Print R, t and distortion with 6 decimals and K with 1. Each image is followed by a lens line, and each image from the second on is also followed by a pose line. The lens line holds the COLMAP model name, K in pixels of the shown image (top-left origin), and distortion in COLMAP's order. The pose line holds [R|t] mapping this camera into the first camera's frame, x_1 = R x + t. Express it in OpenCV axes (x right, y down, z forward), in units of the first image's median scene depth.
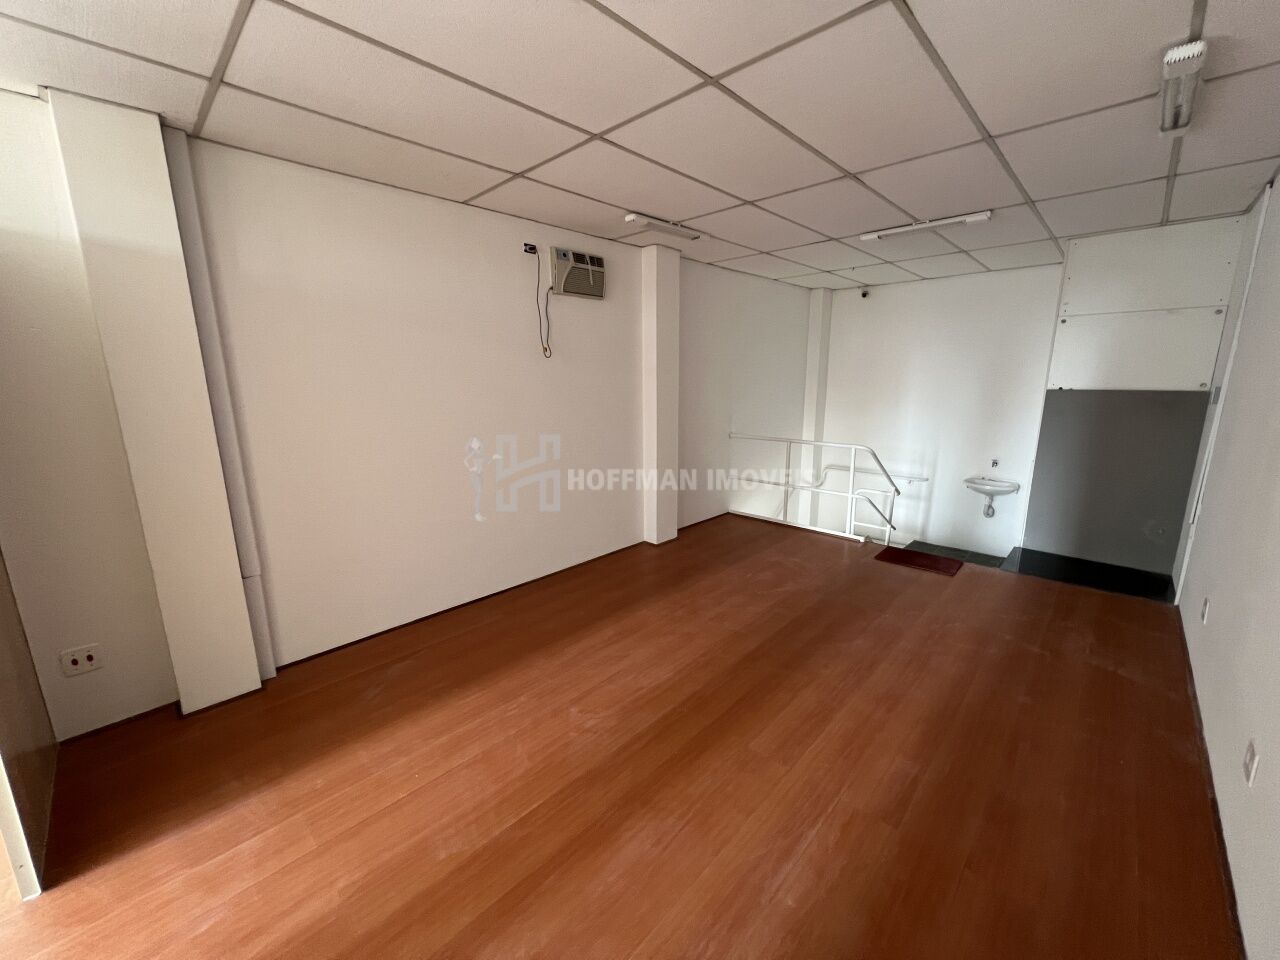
lens RADIAL K [[509.8, 0, 633.0], [0, 509.8, 480.9], [0, 0, 1]] dist [-0.002310, -0.000162]
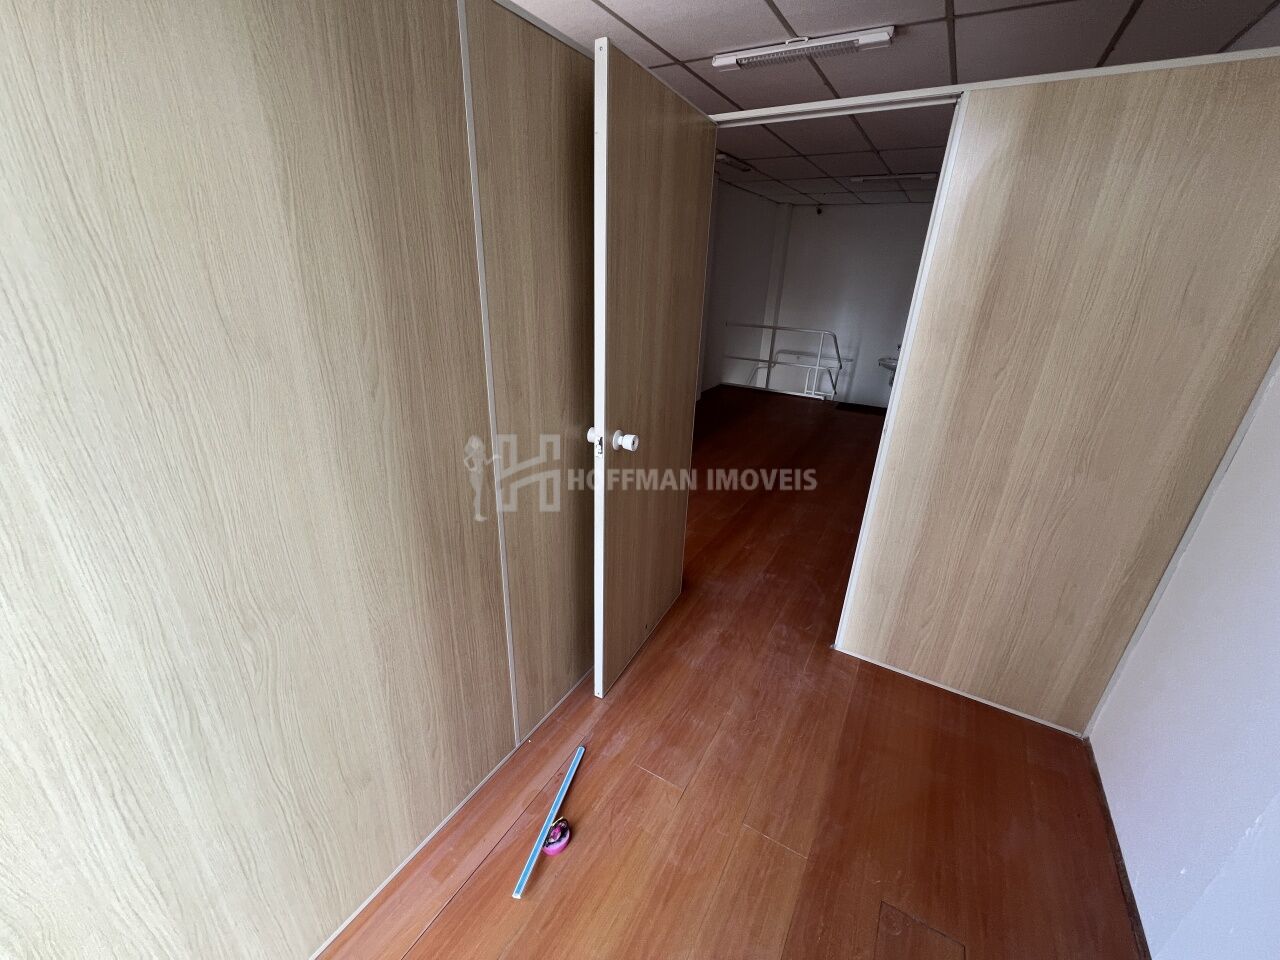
lens RADIAL K [[509.8, 0, 637.2], [0, 509.8, 480.6], [0, 0, 1]] dist [-0.002310, -0.000162]
pose [[0.973367, -0.049969, 0.223740, -0.363980], [0.006096, 0.981253, 0.192625, 0.055361], [-0.229171, -0.186131, 0.955424, -0.284020]]
